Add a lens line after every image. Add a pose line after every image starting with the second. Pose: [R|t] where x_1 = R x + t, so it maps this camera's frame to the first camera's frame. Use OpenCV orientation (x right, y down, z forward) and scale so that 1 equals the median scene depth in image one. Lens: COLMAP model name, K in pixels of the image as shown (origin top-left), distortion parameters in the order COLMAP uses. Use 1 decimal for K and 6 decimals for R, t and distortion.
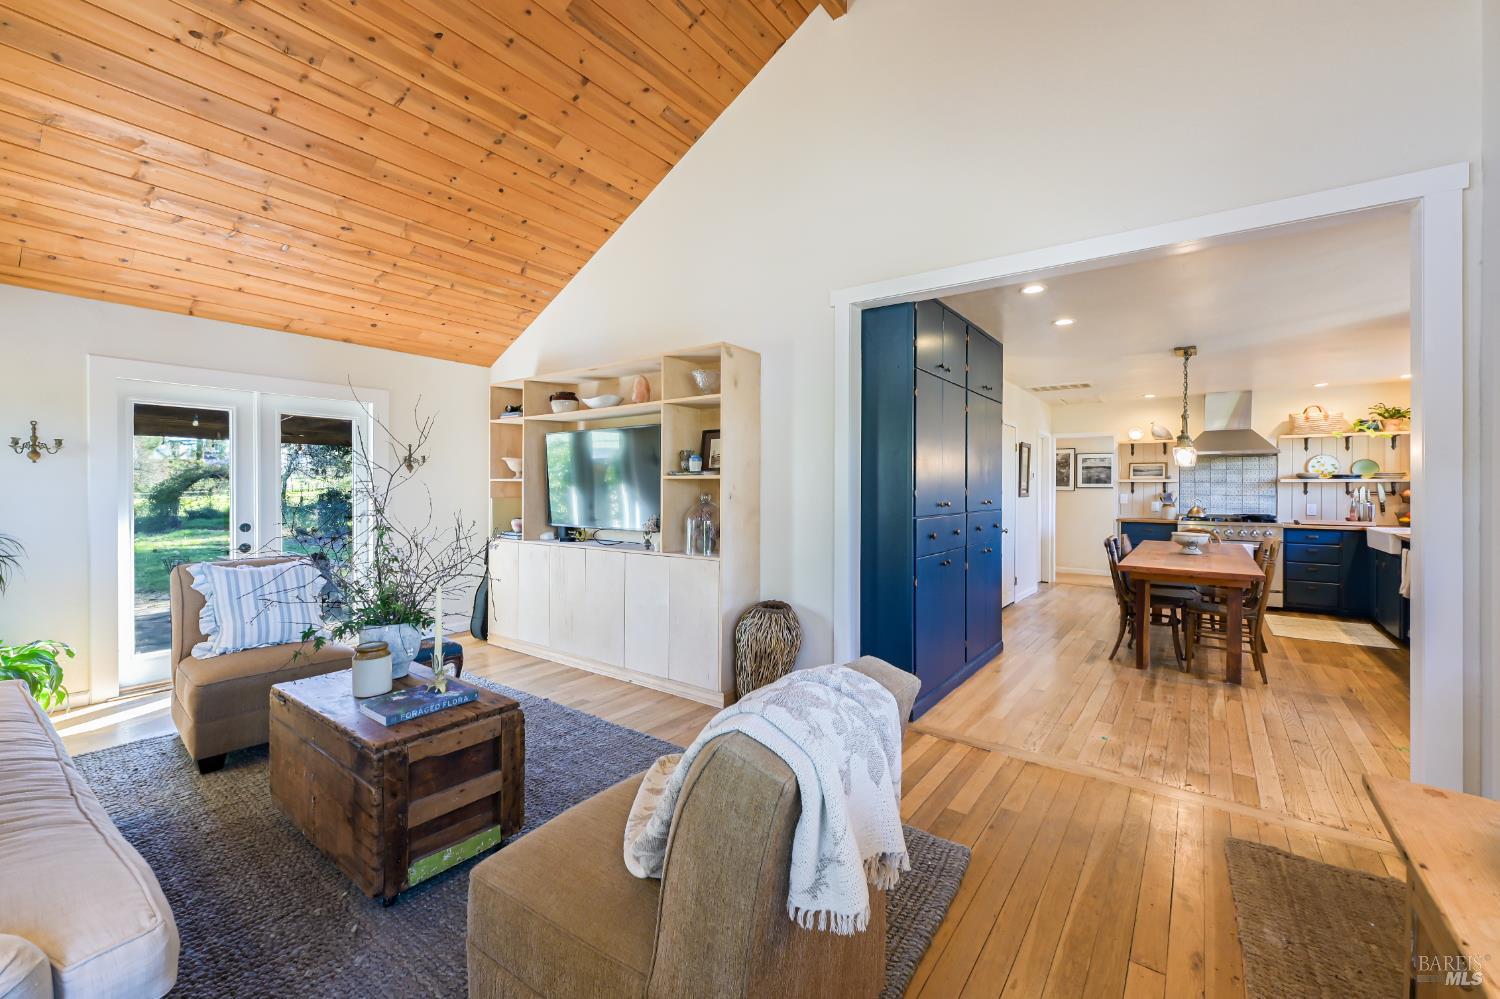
lens RADIAL K [[598.6, 0, 749.8], [0, 598.6, 486.4], [0, 0, 1]] dist [-0.000202, -0.000065]
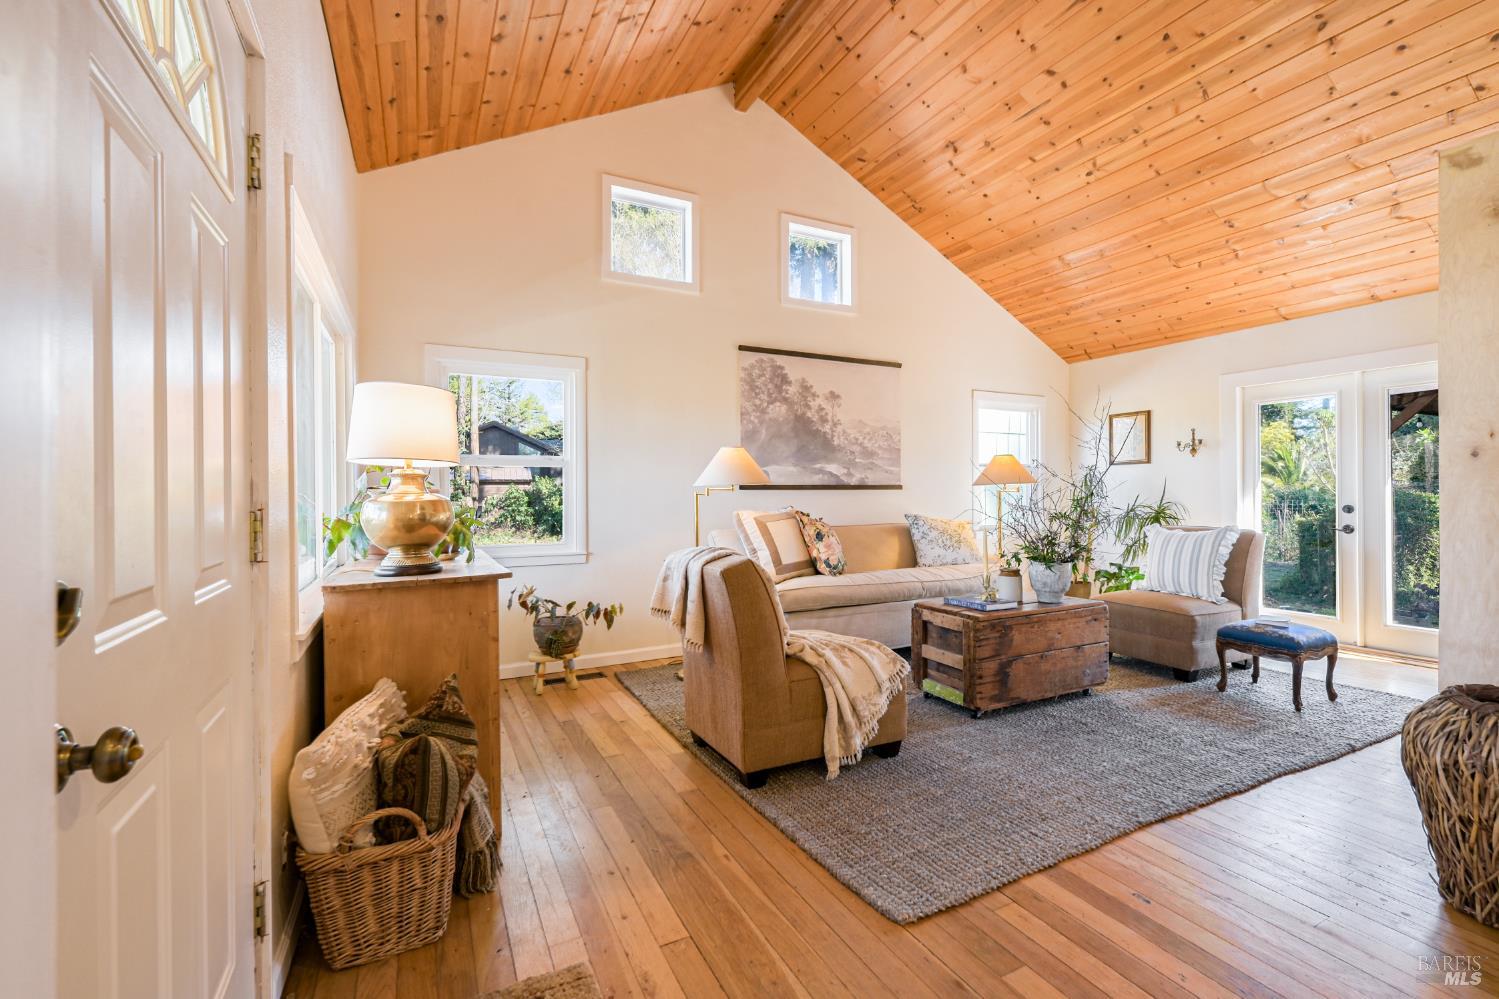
lens RADIAL K [[656.5, 0, 746.5], [0, 656.5, 493.2], [0, 0, 1]] dist [-0.000804, -0.000070]
pose [[-0.458791, 0.003442, -0.888538, 0.836164], [0.002132, 0.999994, 0.002772, 0.047623], [0.888542, -0.000622, -0.458795, 0.853052]]
